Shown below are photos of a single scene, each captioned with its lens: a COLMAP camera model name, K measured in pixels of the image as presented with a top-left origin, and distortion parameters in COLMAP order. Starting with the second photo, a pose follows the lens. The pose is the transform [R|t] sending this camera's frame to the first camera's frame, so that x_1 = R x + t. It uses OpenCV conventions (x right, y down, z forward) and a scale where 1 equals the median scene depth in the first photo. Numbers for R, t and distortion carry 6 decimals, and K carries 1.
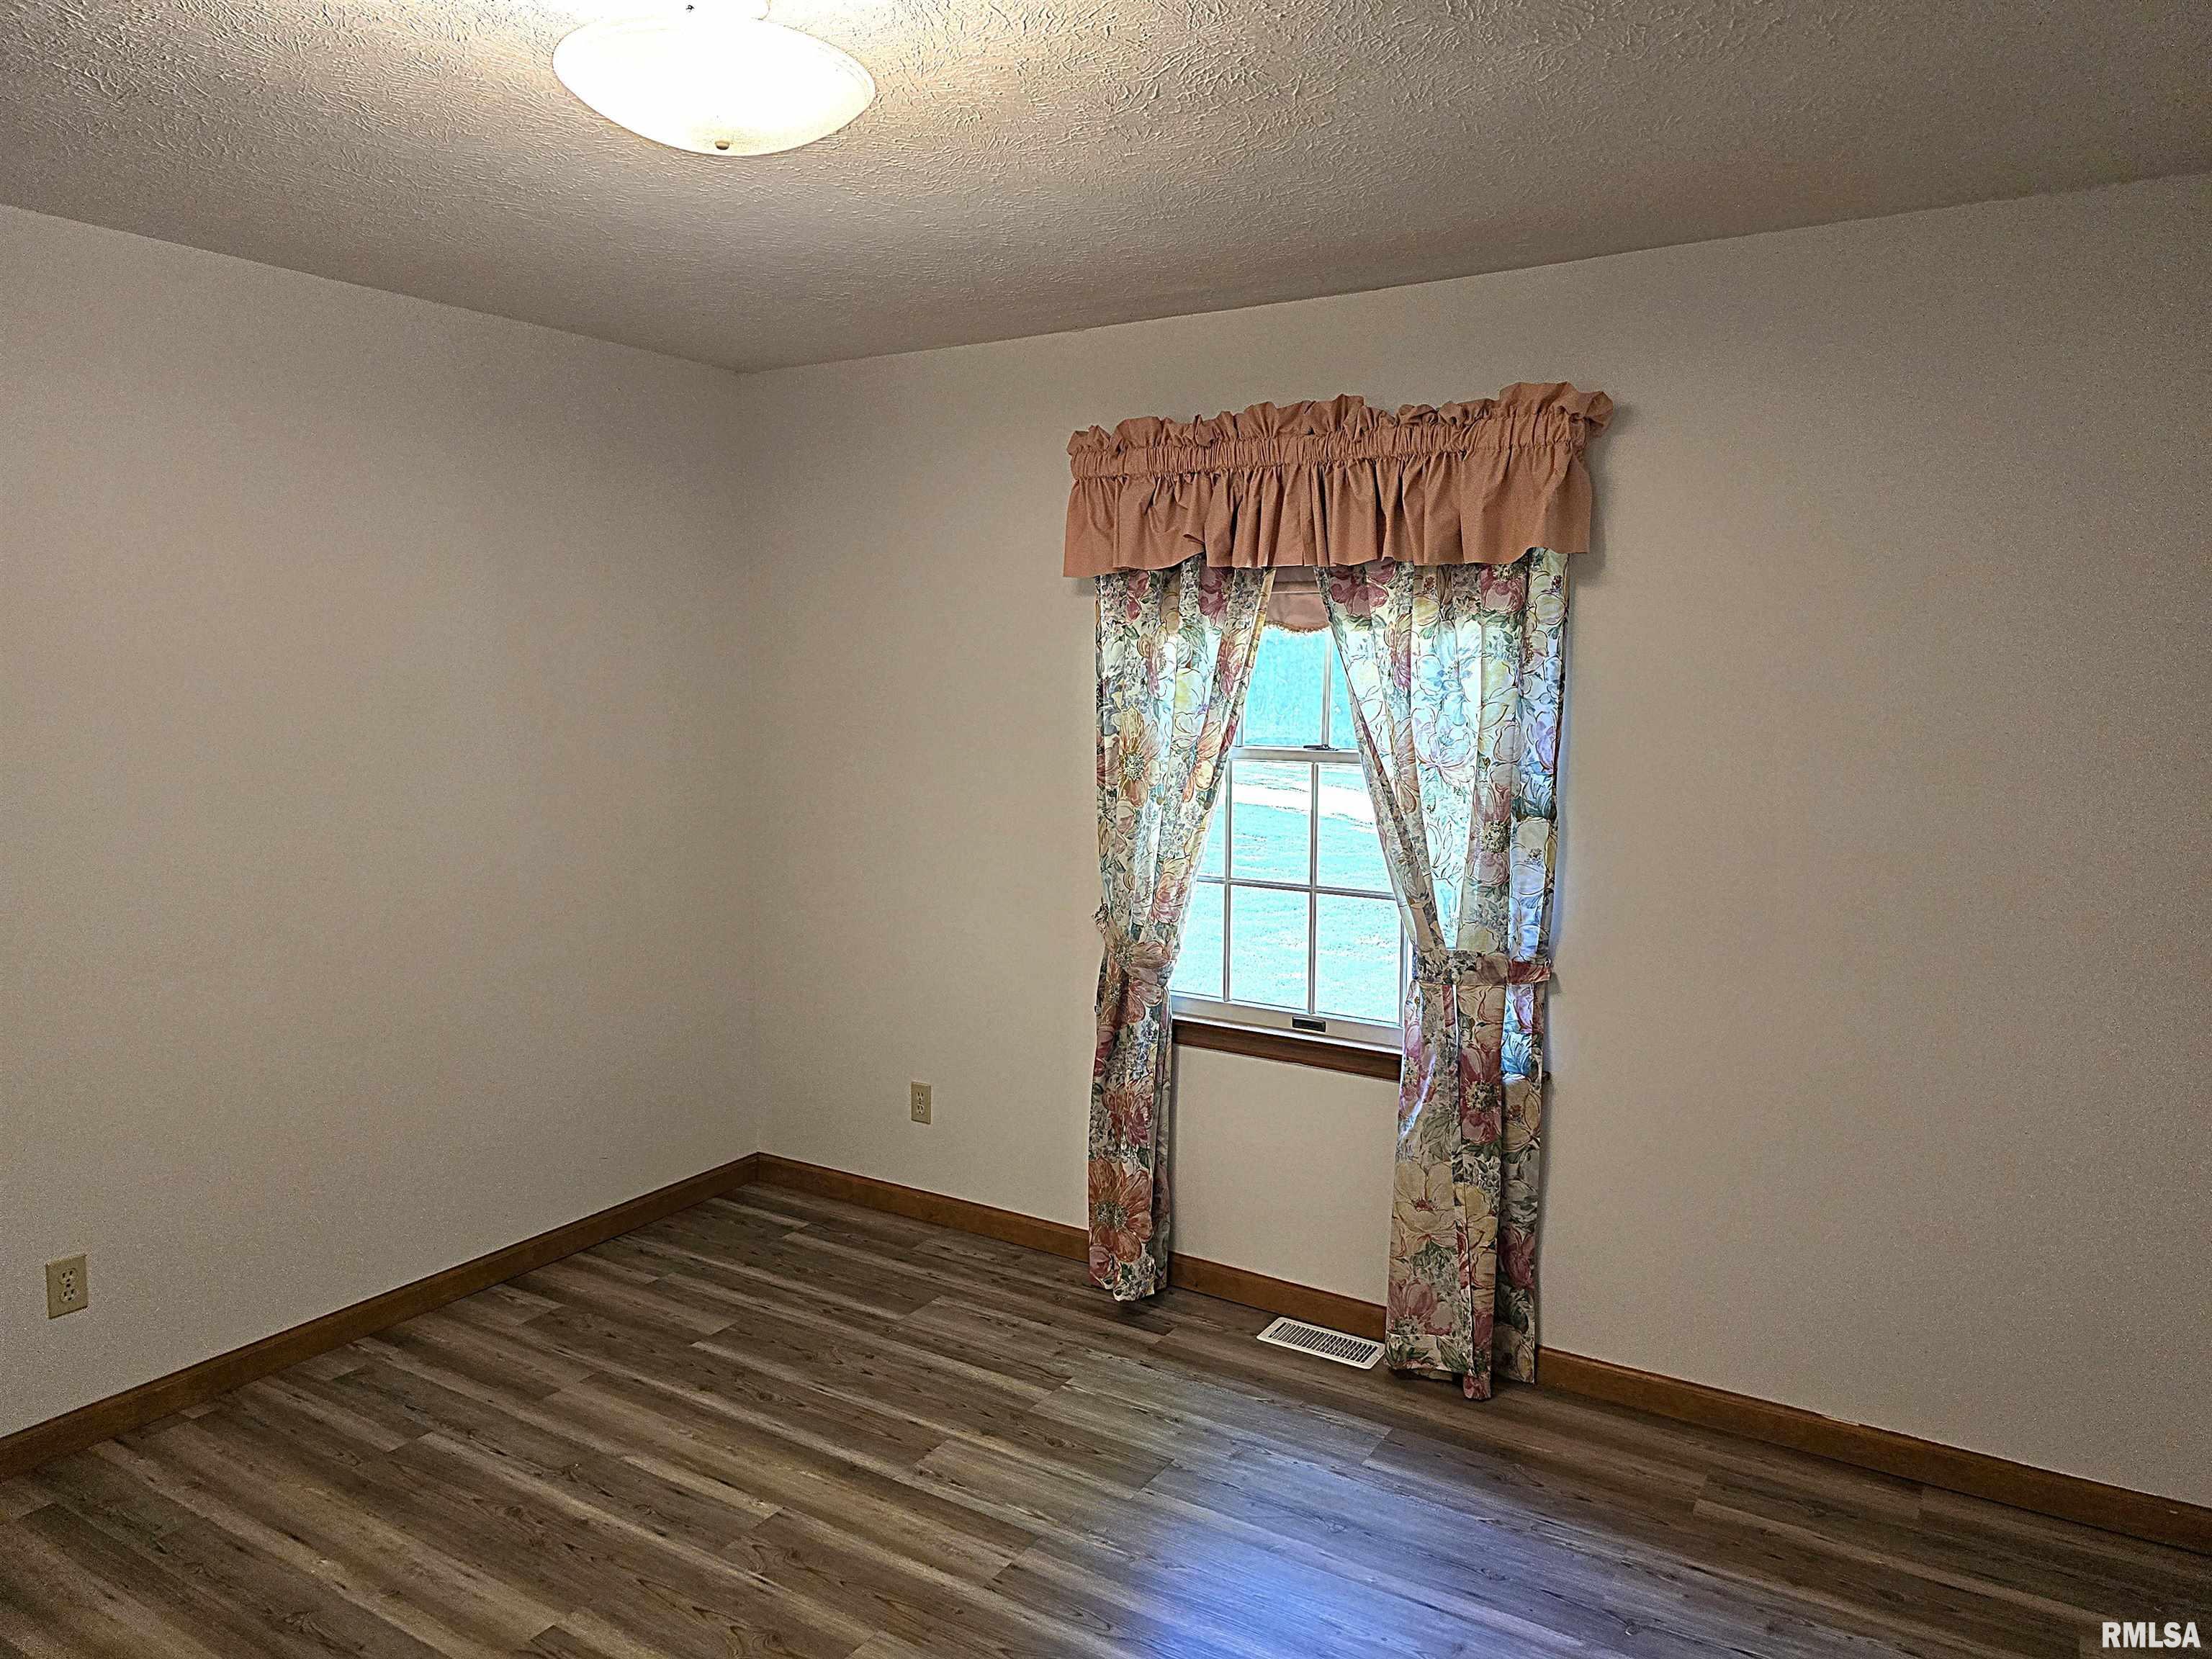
lens RADIAL K [[1488.7, 0, 1133.7], [0, 1488.7, 852.8], [0, 0, 1]] dist [0.071511, -0.068854]
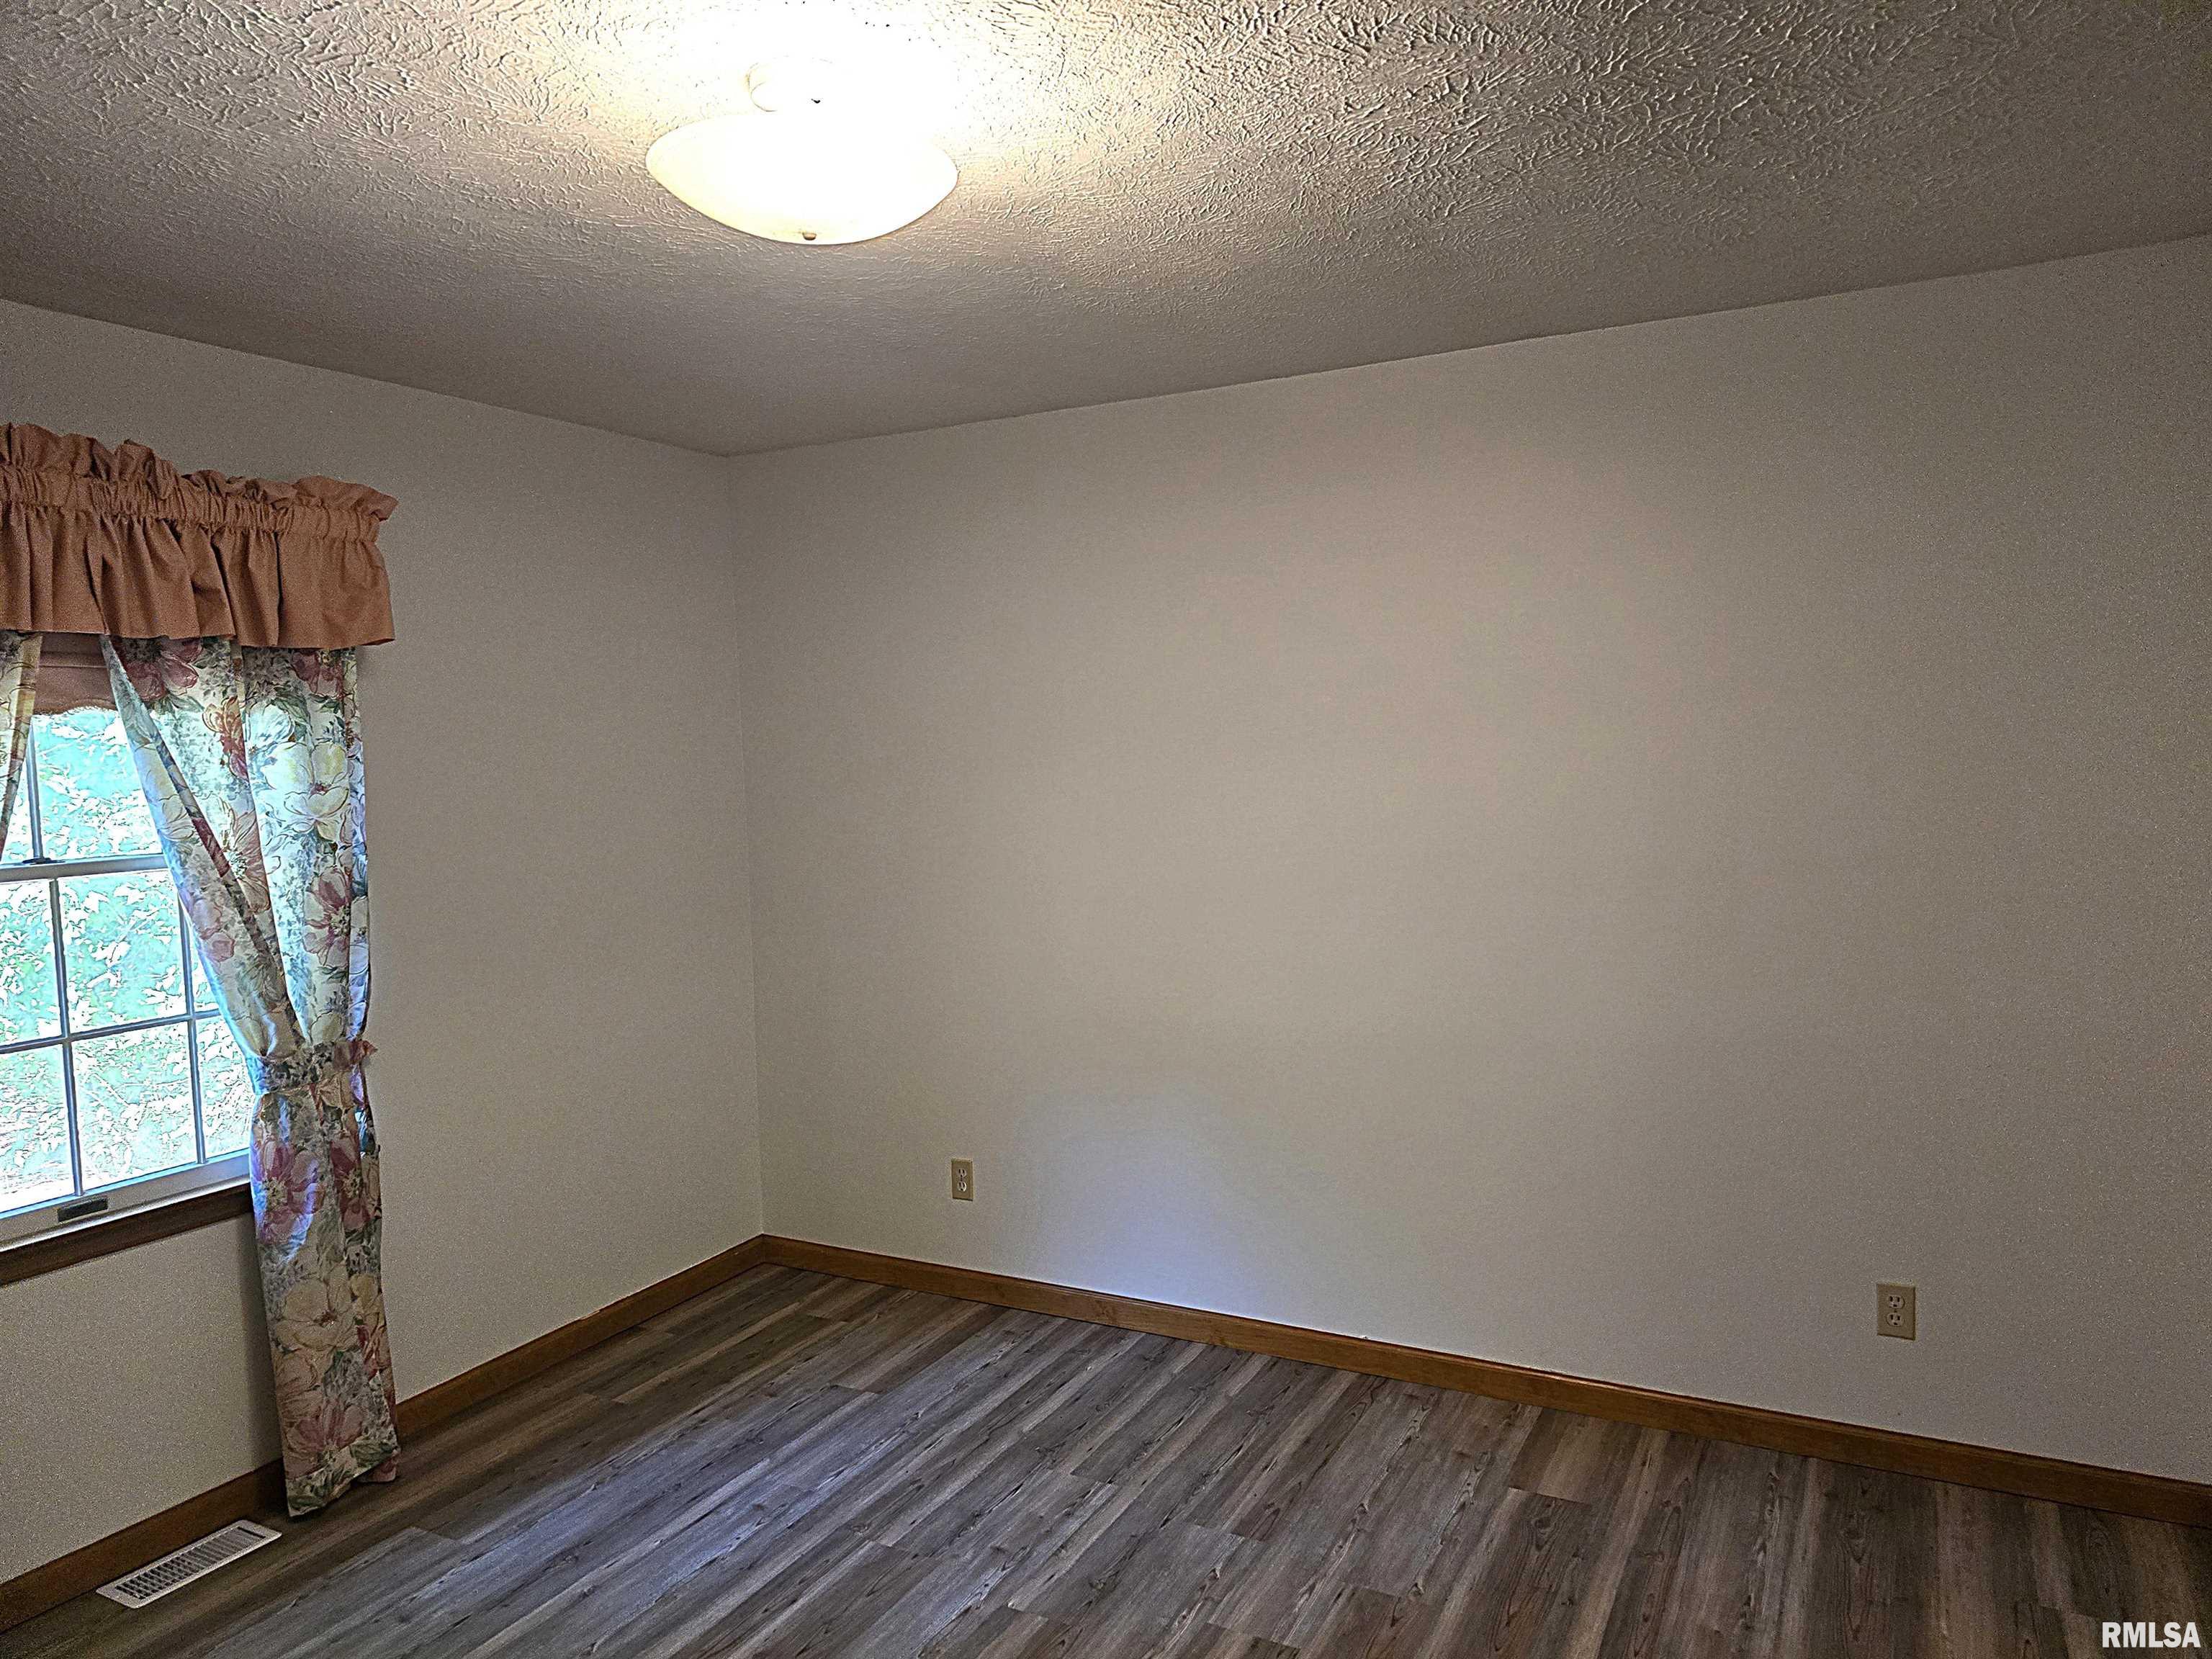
lens RADIAL K [[1449.6, 0, 1102.9], [0, 1449.6, 890.3], [0, 0, 1]] dist [-0.079243, 0.067453]
pose [[-0.073039, -0.105518, 0.991732, -0.722263], [0.147640, 0.982287, 0.115386, -0.064094], [-0.986341, 0.154847, -0.056166, 0.534311]]
